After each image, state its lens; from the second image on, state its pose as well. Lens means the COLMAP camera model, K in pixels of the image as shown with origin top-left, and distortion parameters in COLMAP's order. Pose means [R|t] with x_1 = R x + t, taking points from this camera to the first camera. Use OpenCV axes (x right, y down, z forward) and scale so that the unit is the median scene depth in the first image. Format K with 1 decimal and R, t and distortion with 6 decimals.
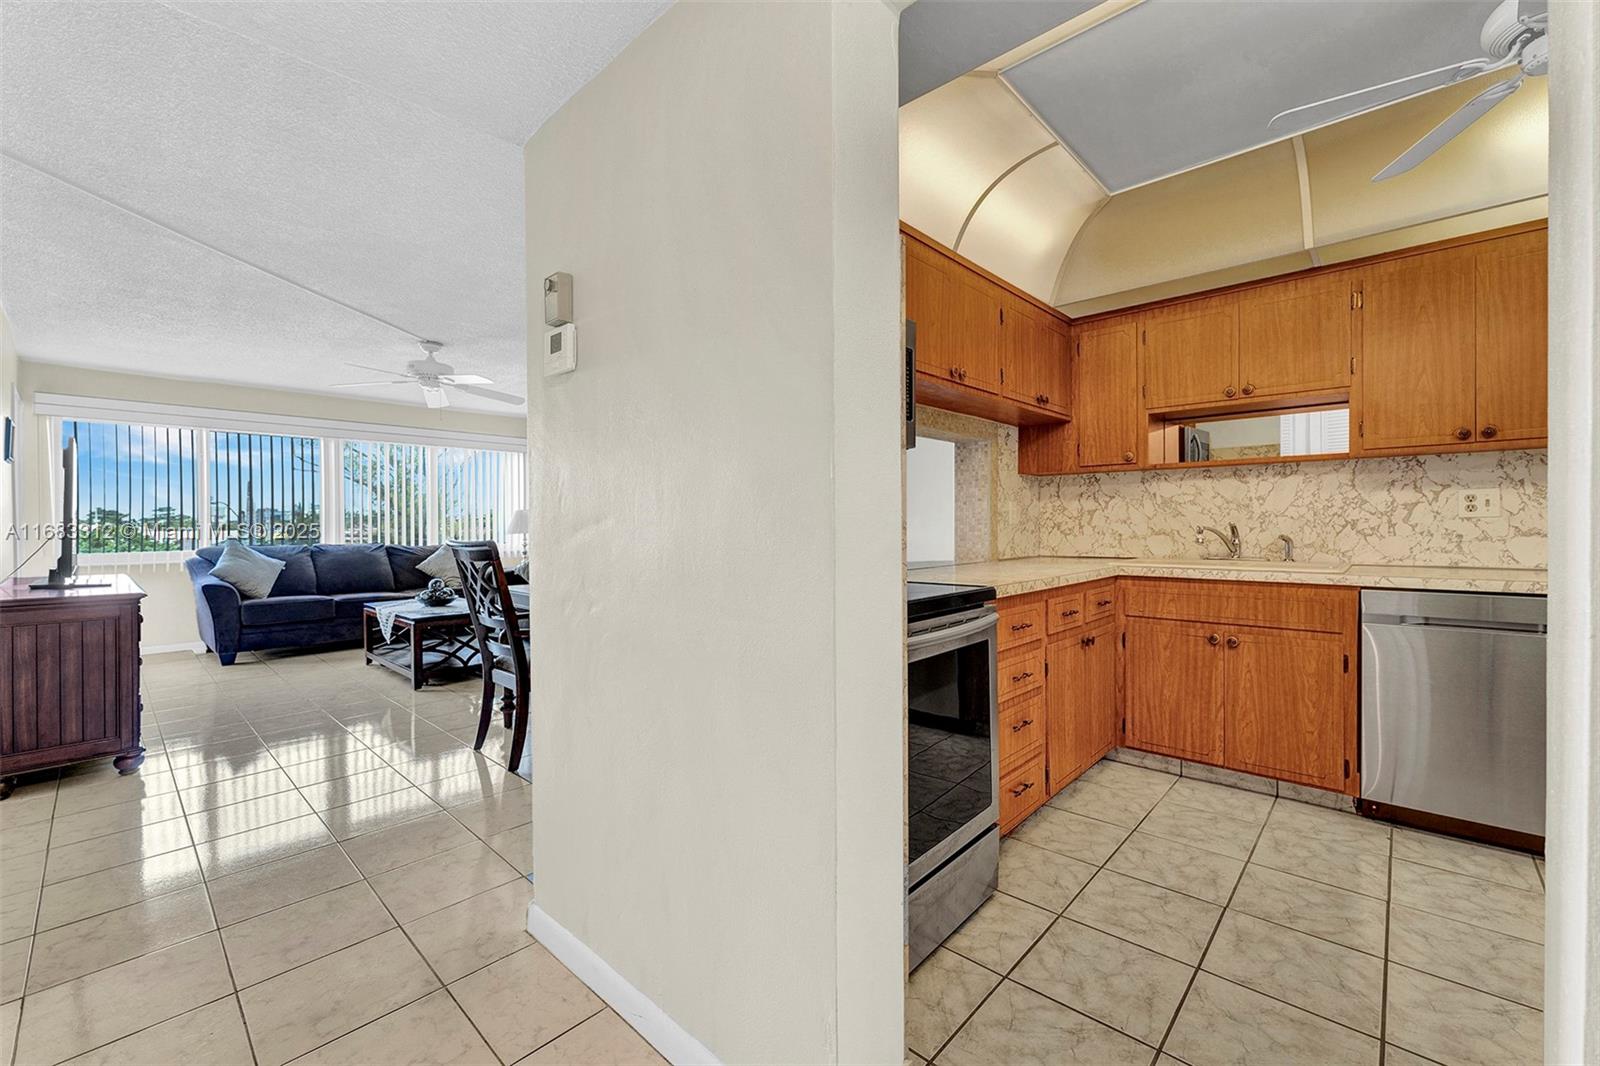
lens RADIAL K [[651.2, 0, 803.2], [0, 651.2, 528.6], [0, 0, 1]] dist [-0.000646, 0.000182]
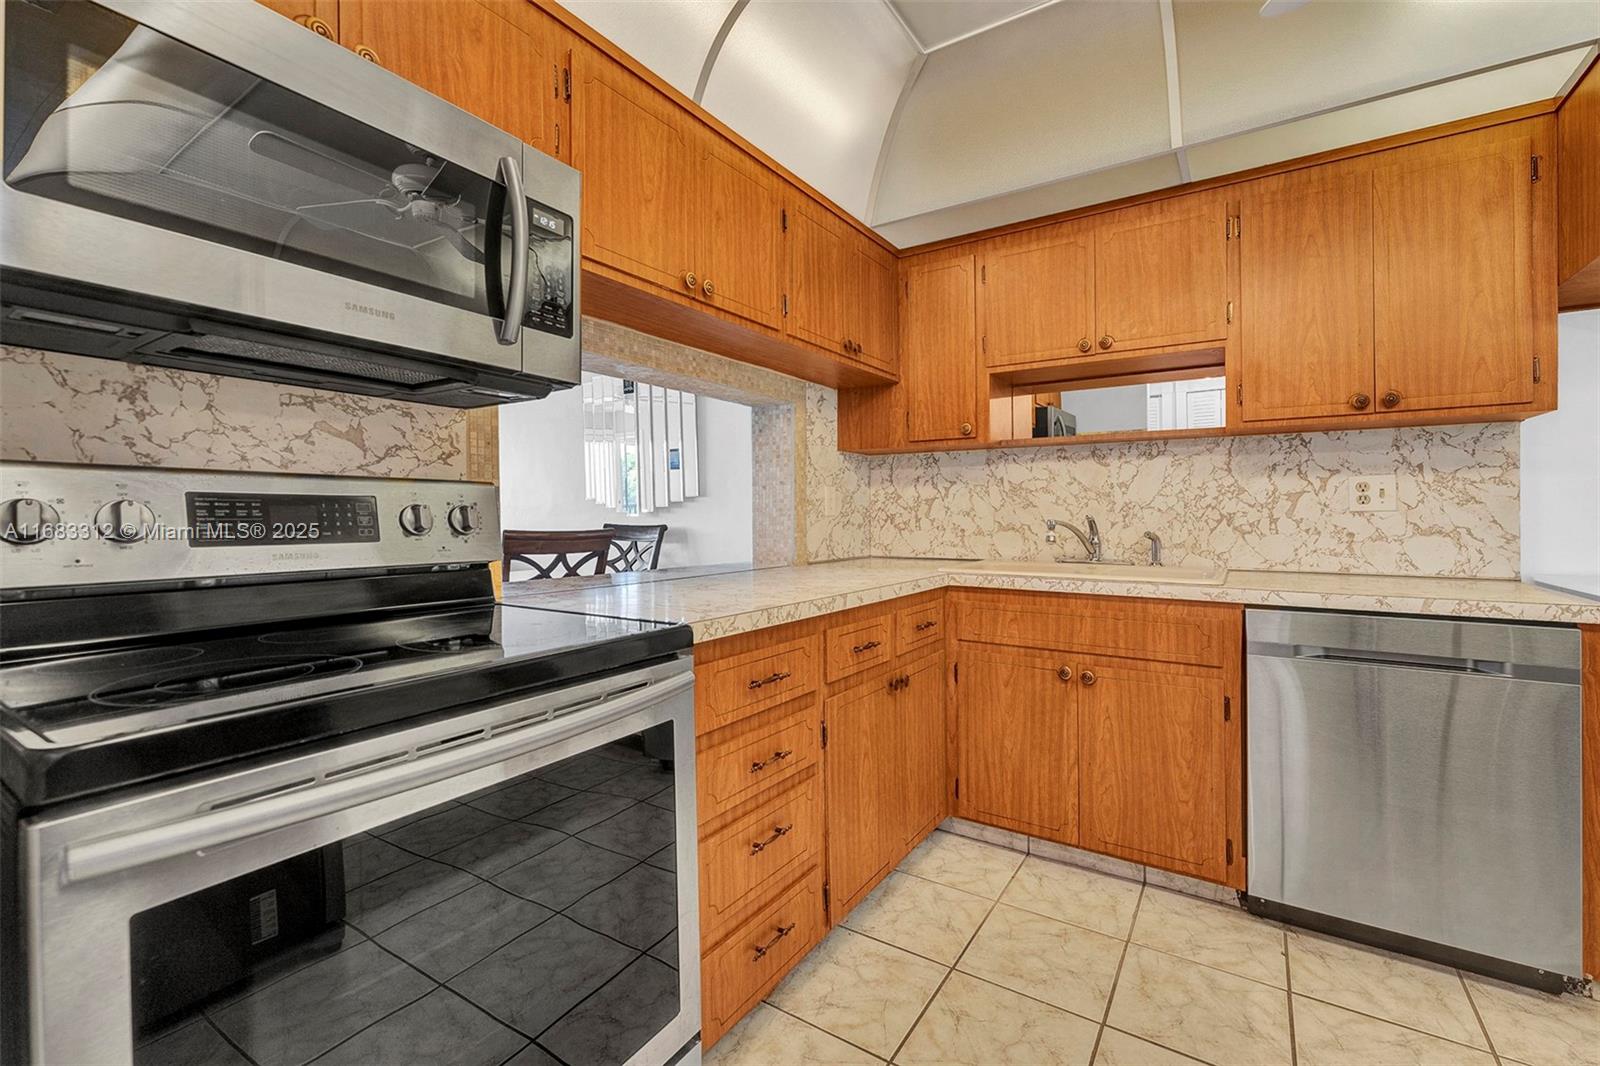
lens RADIAL K [[682.3, 0, 801.7], [0, 682.3, 500.7], [0, 0, 1]] dist [-0.000067, -0.000320]
pose [[0.987129, 0.010403, 0.159586, 0.209555], [-0.006068, 0.999600, -0.027632, -0.002793], [-0.159810, 0.026308, 0.986797, 0.277818]]
